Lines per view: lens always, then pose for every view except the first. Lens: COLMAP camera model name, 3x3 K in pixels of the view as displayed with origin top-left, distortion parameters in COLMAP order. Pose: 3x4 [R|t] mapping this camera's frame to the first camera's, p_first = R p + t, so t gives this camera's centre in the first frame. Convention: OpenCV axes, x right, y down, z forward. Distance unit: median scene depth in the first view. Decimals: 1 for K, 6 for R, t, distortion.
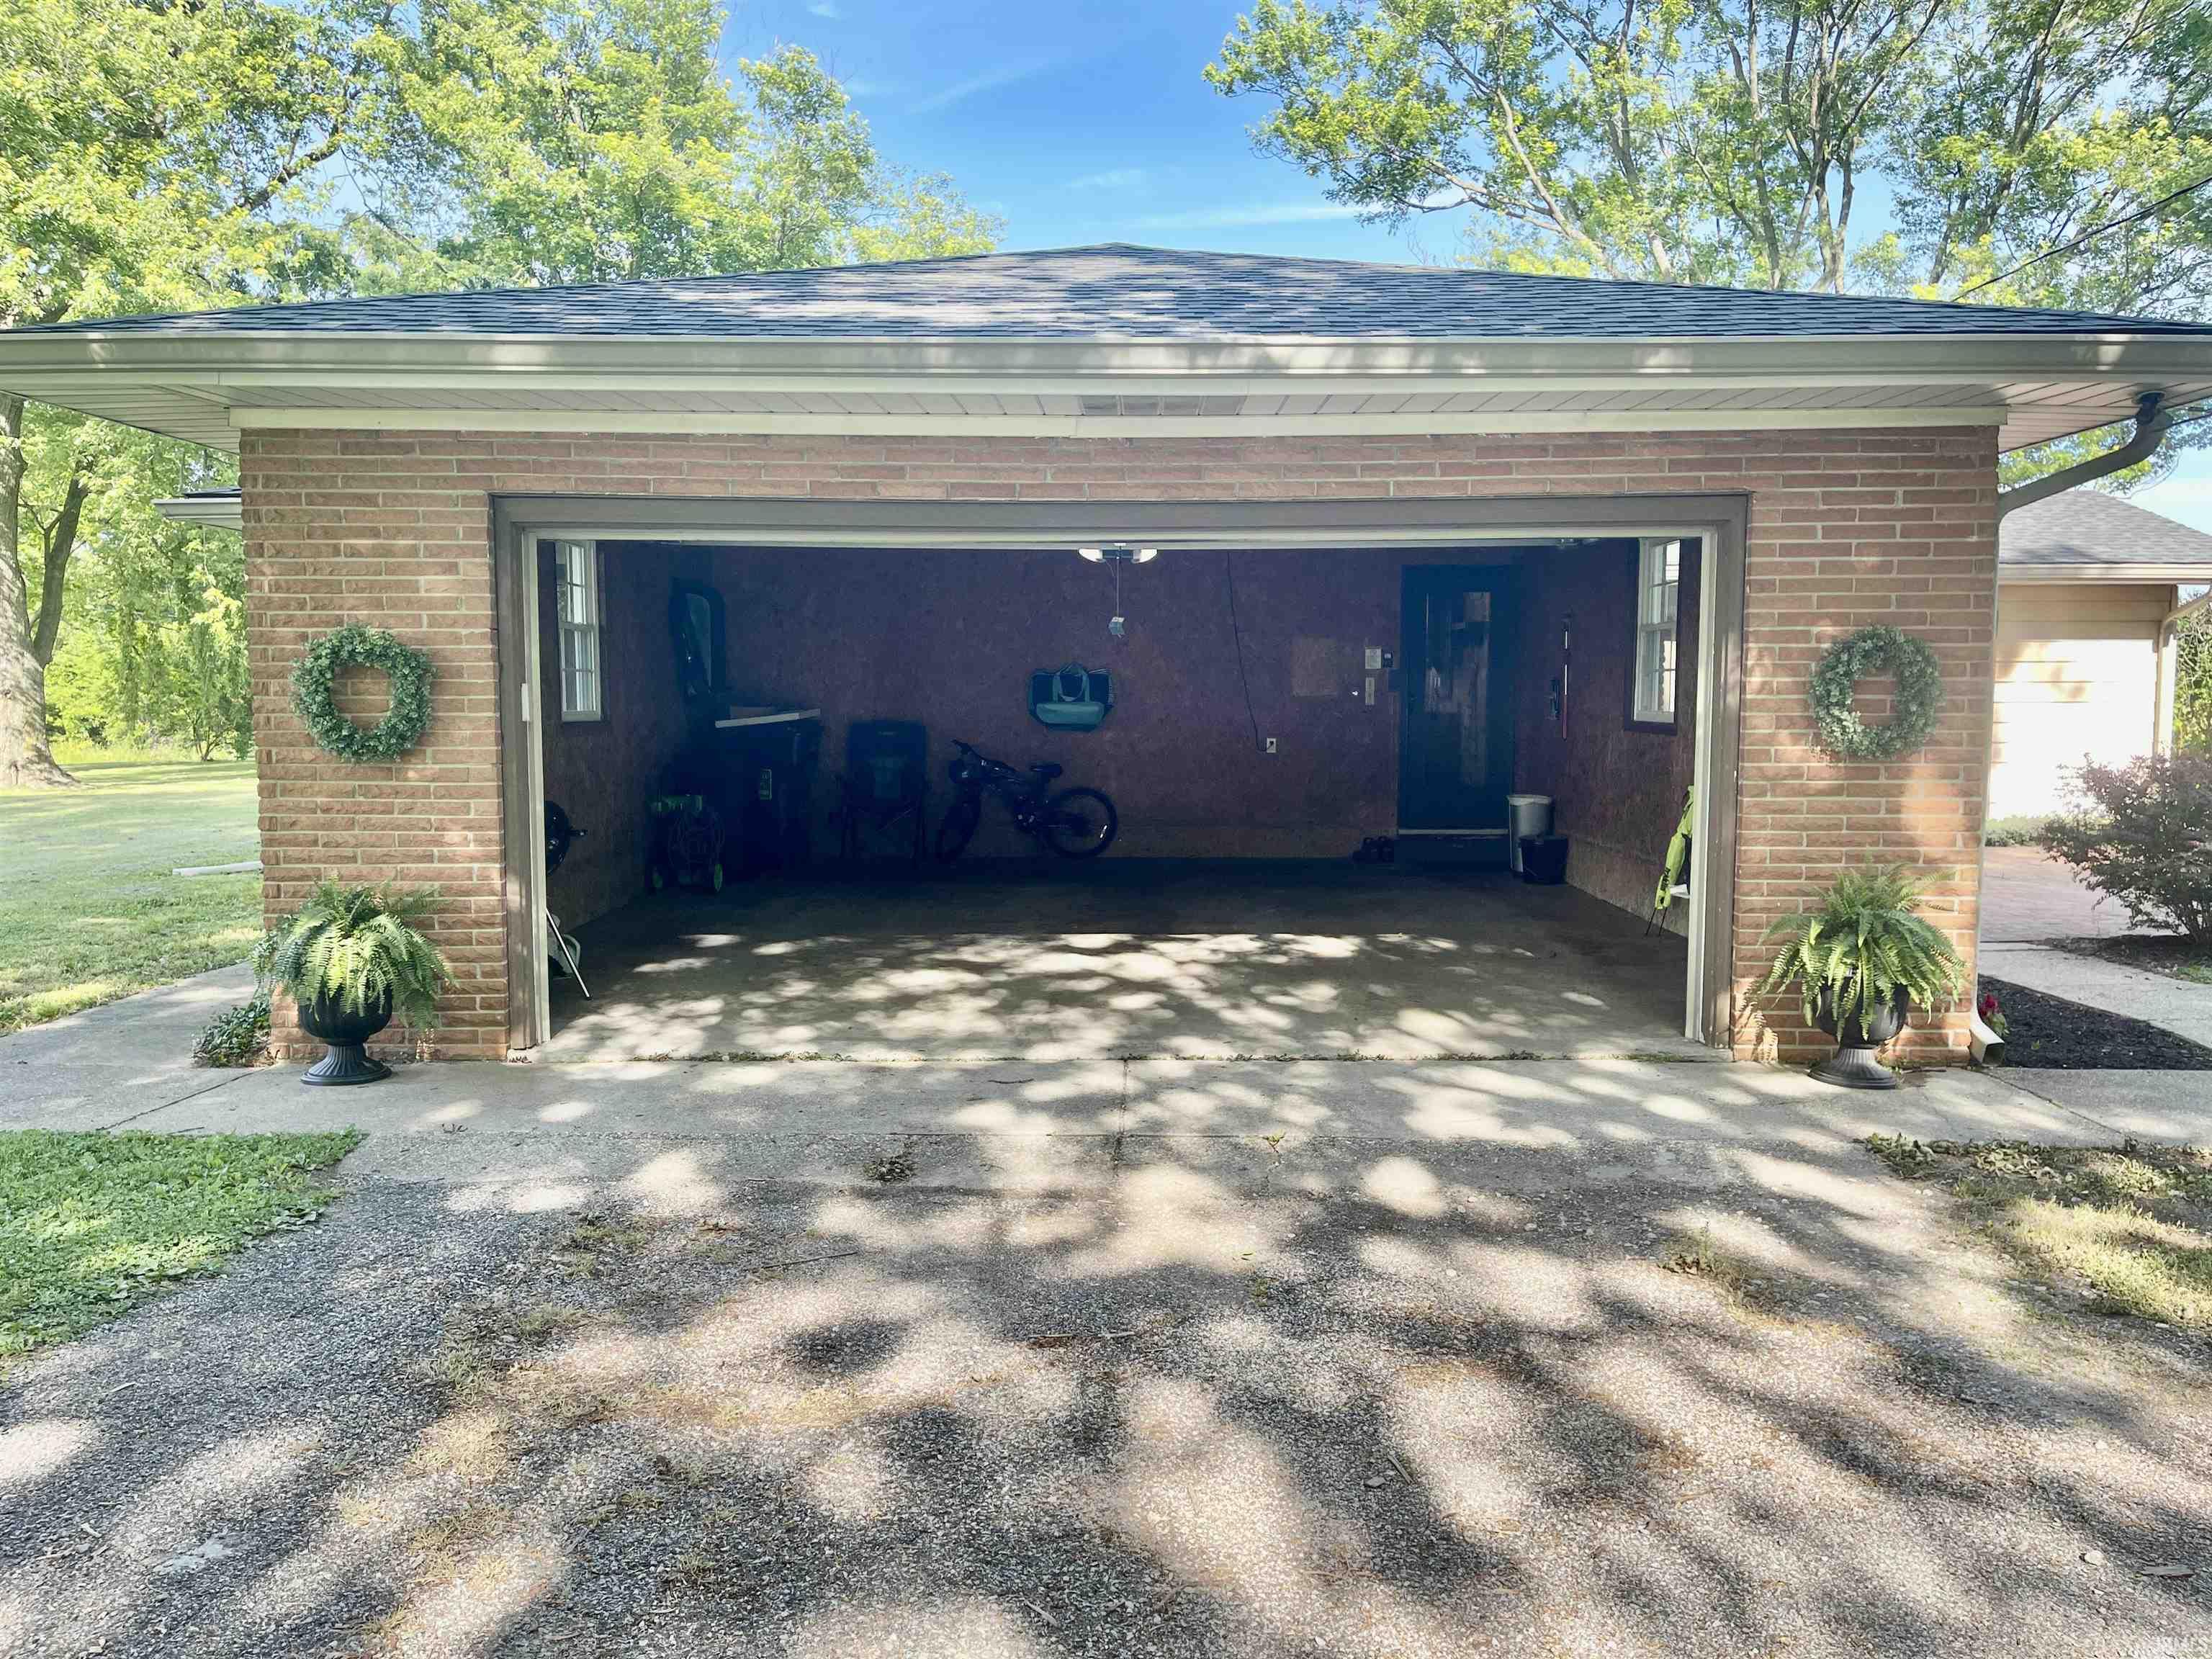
lens RADIAL K [[1676.9, 0, 1104.9], [0, 1676.9, 846.0], [0, 0, 1]] dist [0.071374, -0.099660]
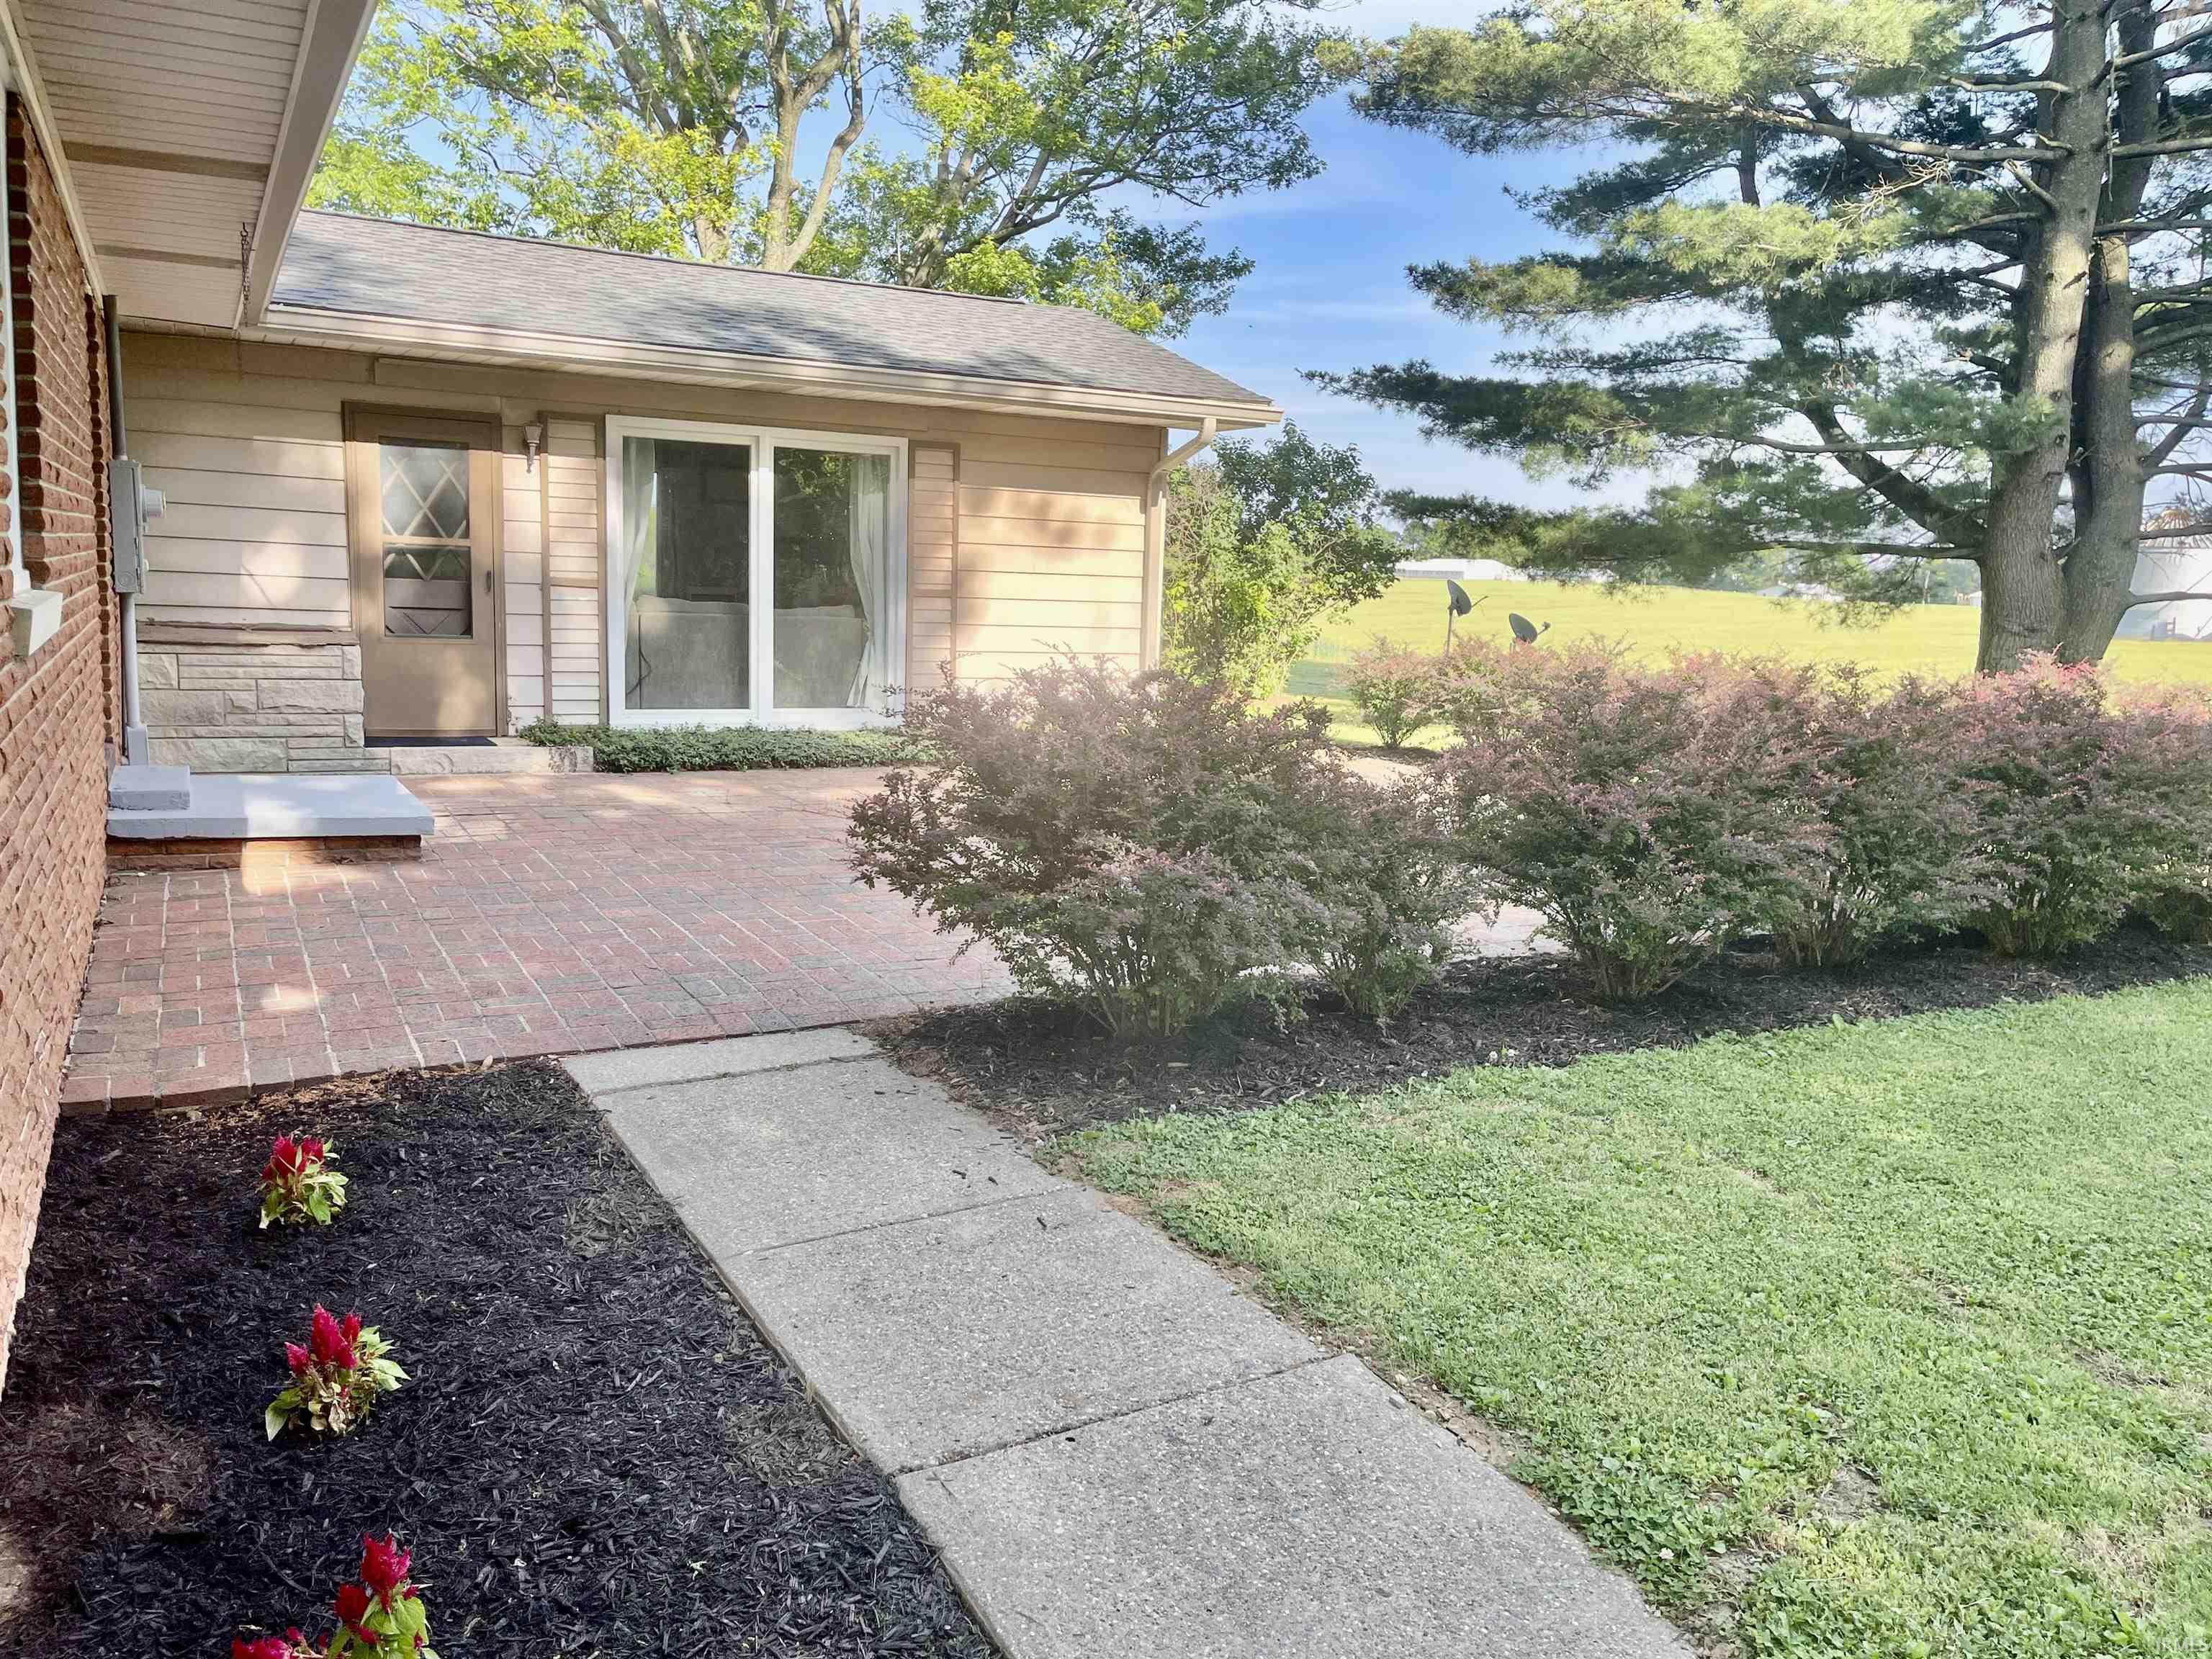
lens RADIAL K [[1676.9, 0, 1104.9], [0, 1676.9, 846.0], [0, 0, 1]] dist [0.071374, -0.099660]
pose [[0.878128, -0.042348, 0.476548, 0.222058], [0.002801, 0.996513, 0.083393, -0.024704], [-0.478418, -0.071895, 0.875184, 0.309842]]
